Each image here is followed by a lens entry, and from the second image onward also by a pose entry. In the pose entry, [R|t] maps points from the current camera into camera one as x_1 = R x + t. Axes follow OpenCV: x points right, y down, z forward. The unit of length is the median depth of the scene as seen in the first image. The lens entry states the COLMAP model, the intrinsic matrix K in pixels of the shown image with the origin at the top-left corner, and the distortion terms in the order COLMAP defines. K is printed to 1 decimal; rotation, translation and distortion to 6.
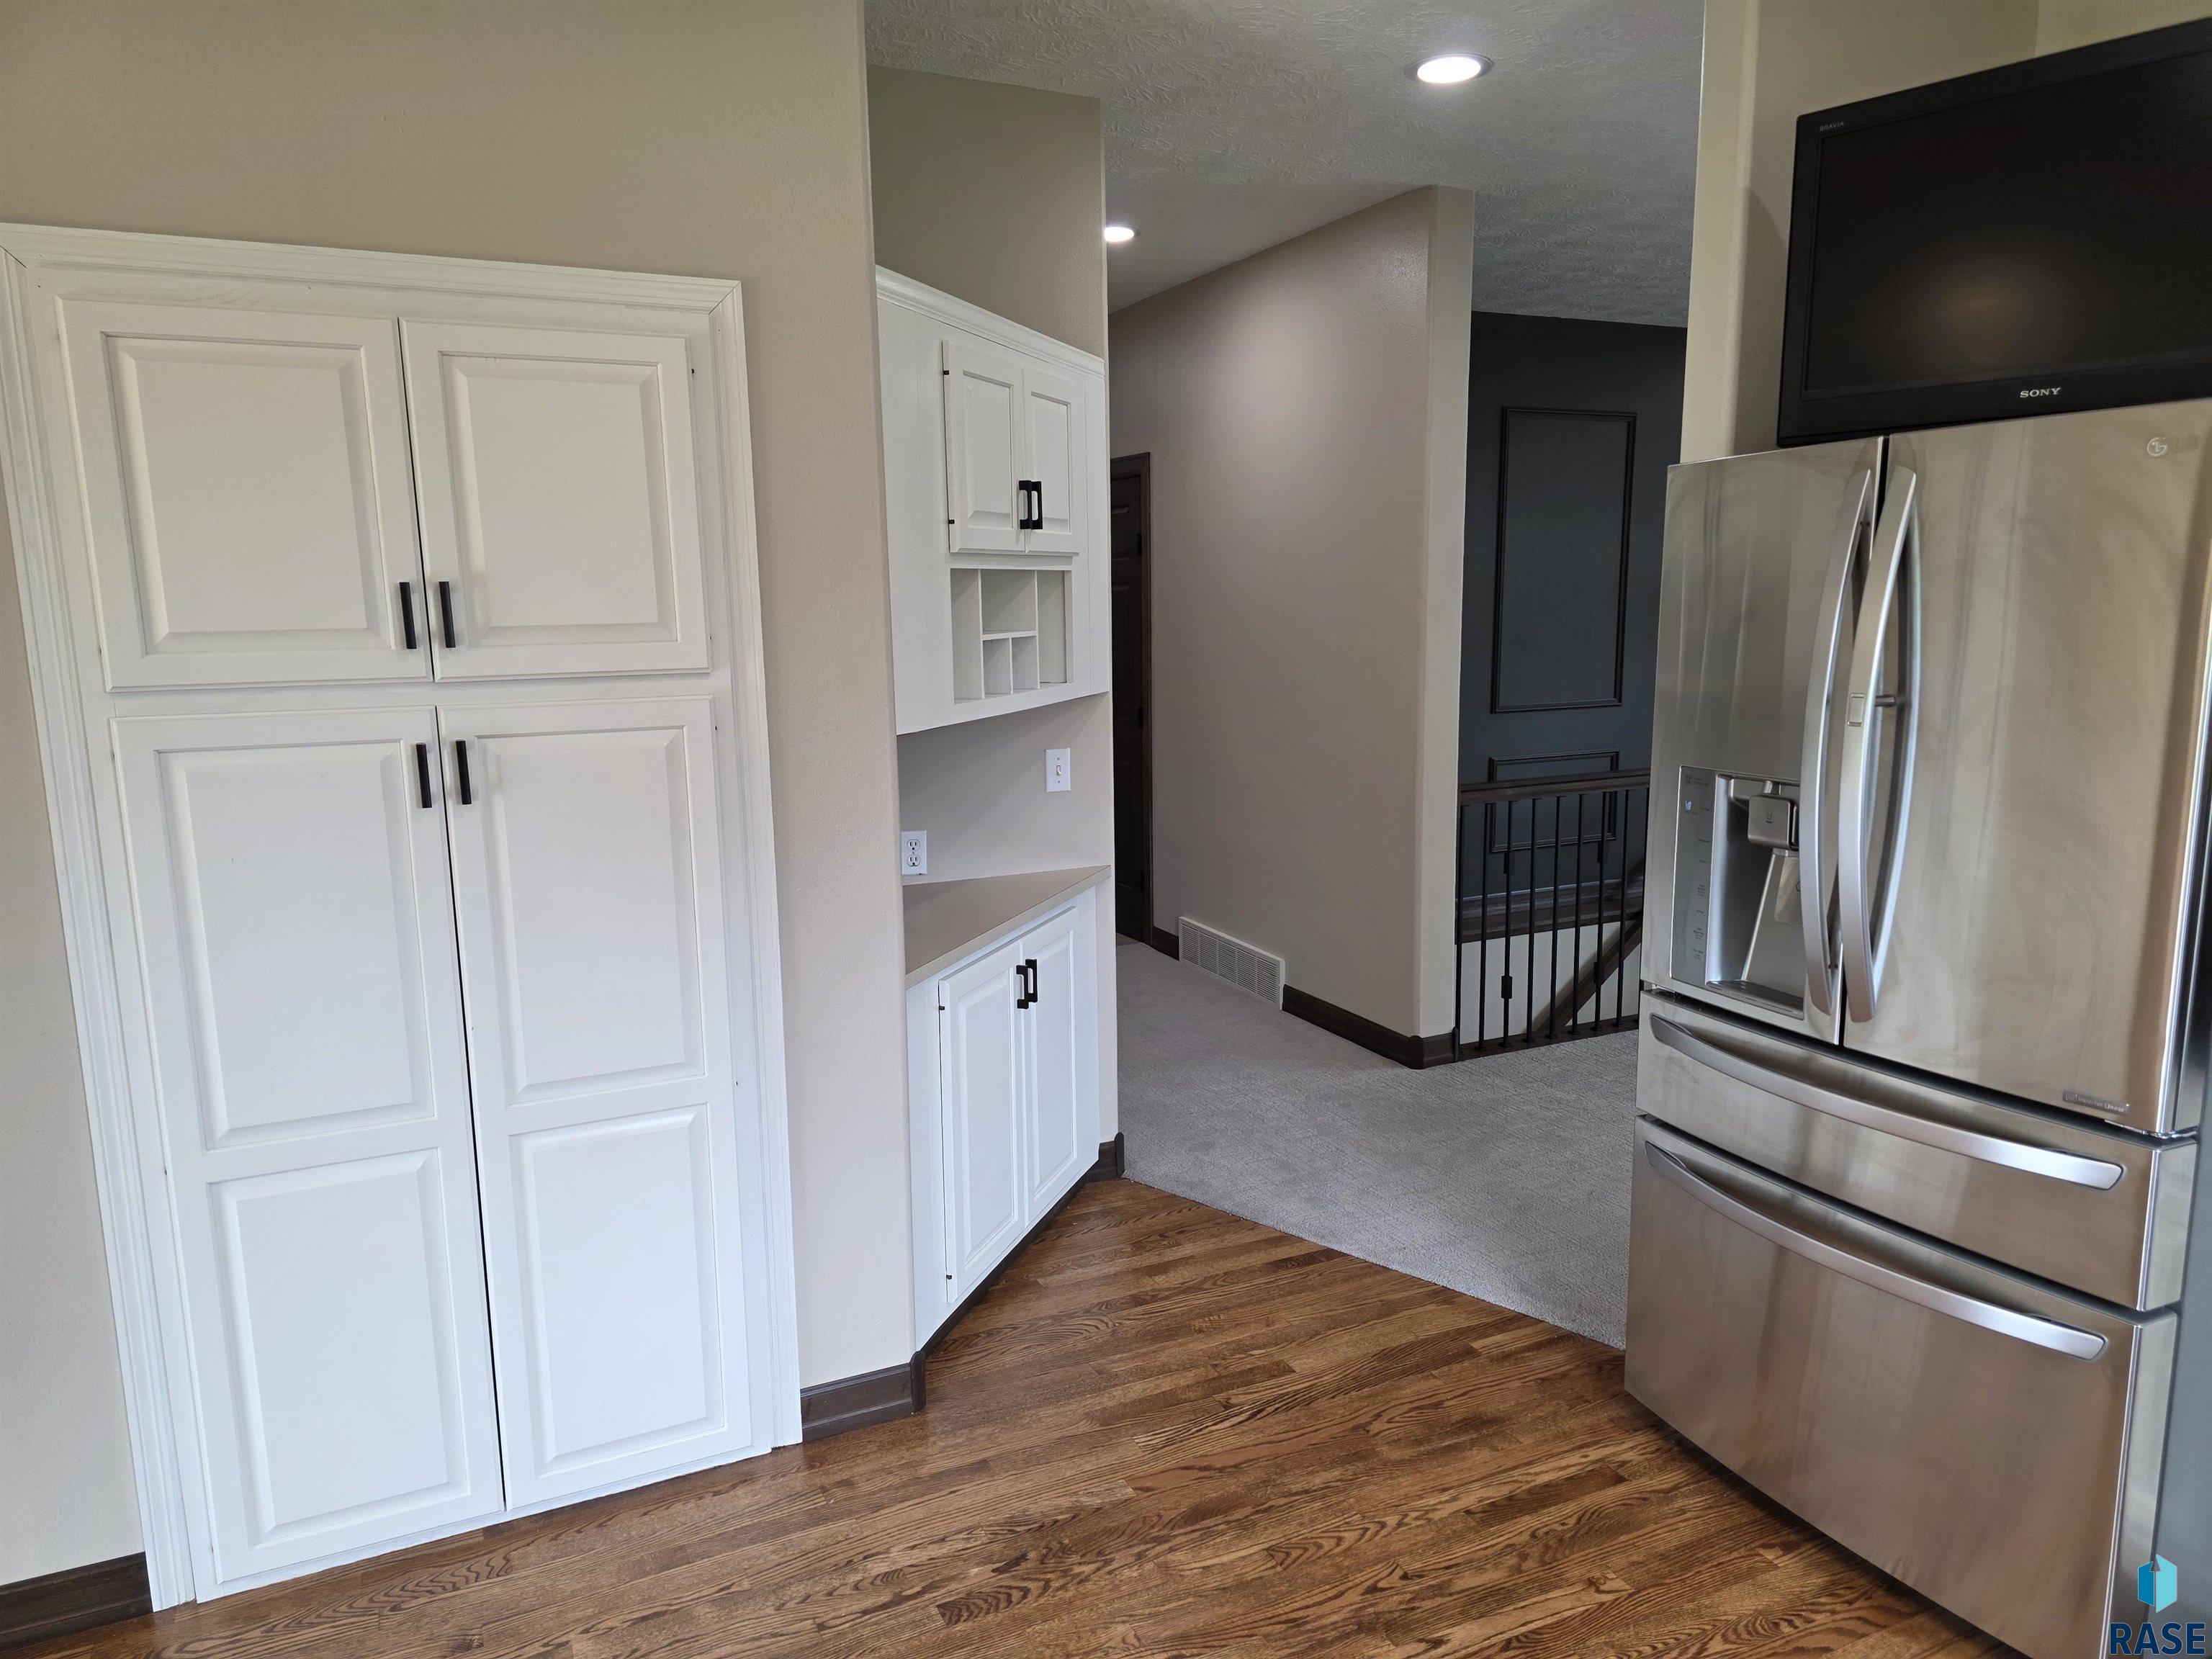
lens RADIAL K [[1488.9, 0, 1106.0], [0, 1488.9, 829.5], [0, 0, 1]] dist [0.046722, -0.040864]
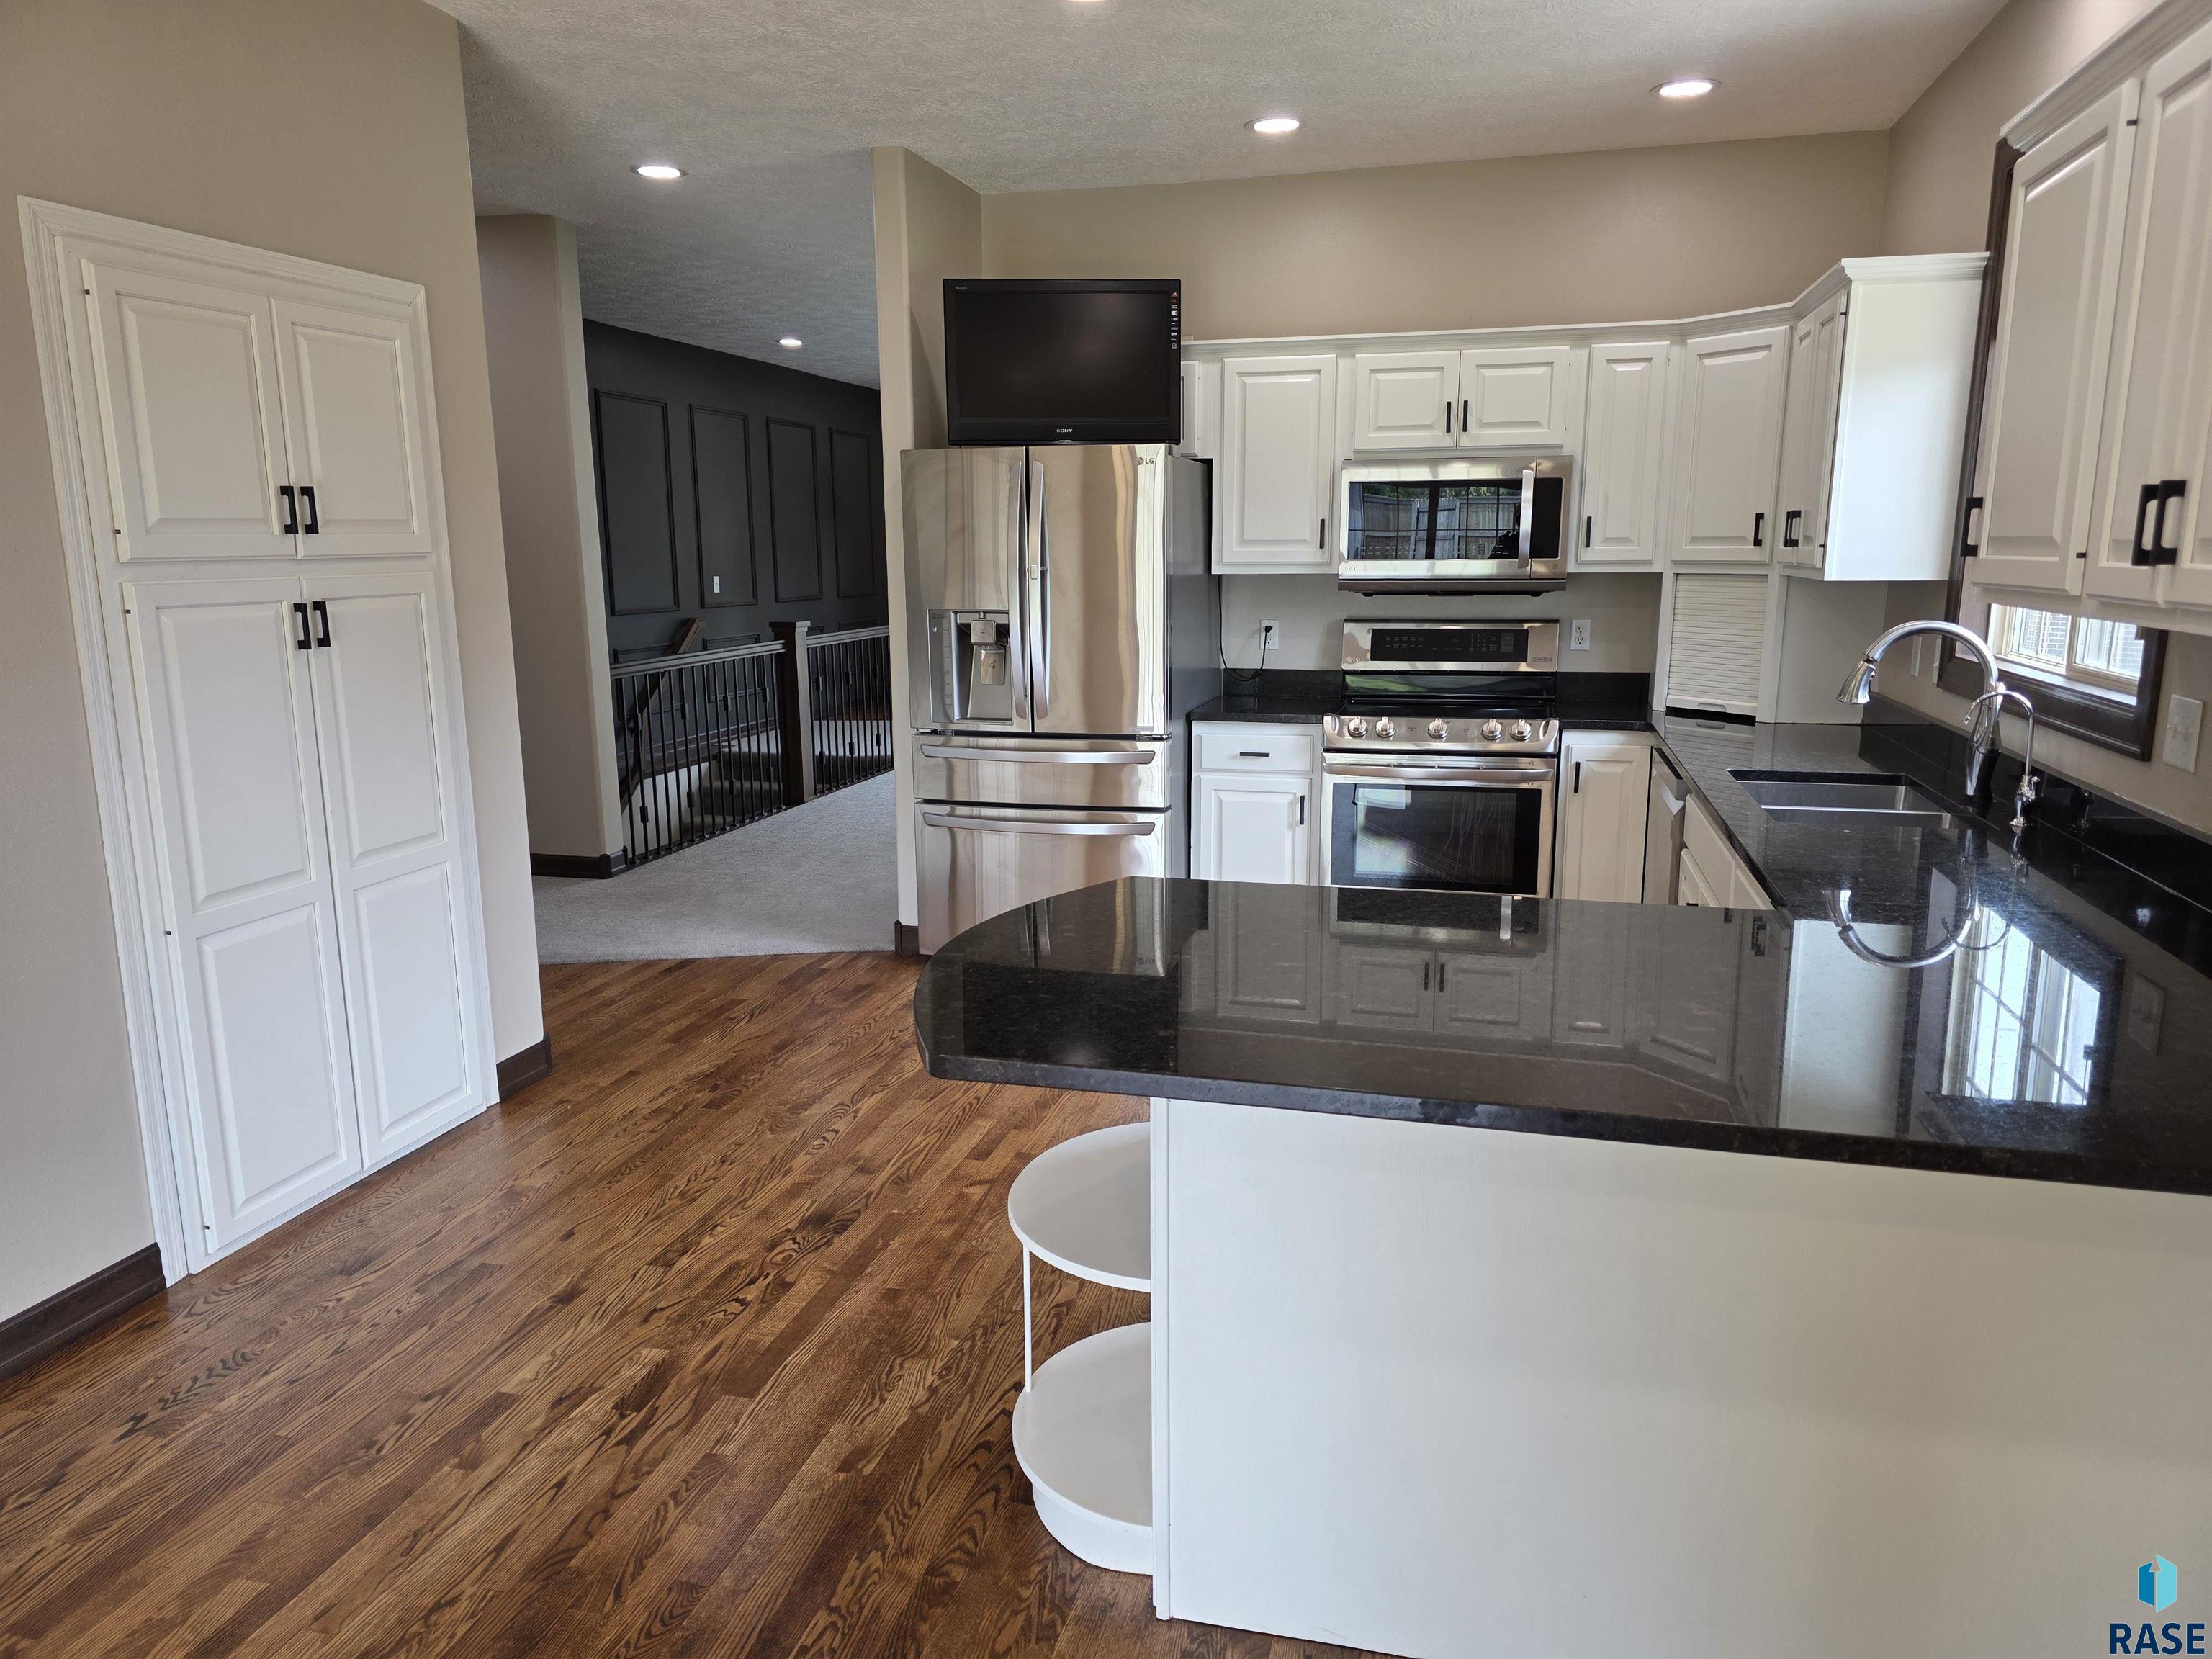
lens RADIAL K [[1497.8, 0, 1106.8], [0, 1497.8, 815.7], [0, 0, 1]] dist [0.113459, -0.184797]
pose [[0.648120, -0.125475, 0.751130, -0.951352], [0.113085, 0.991255, 0.068011, 0.113718], [-0.753095, 0.040862, 0.656641, -0.430173]]
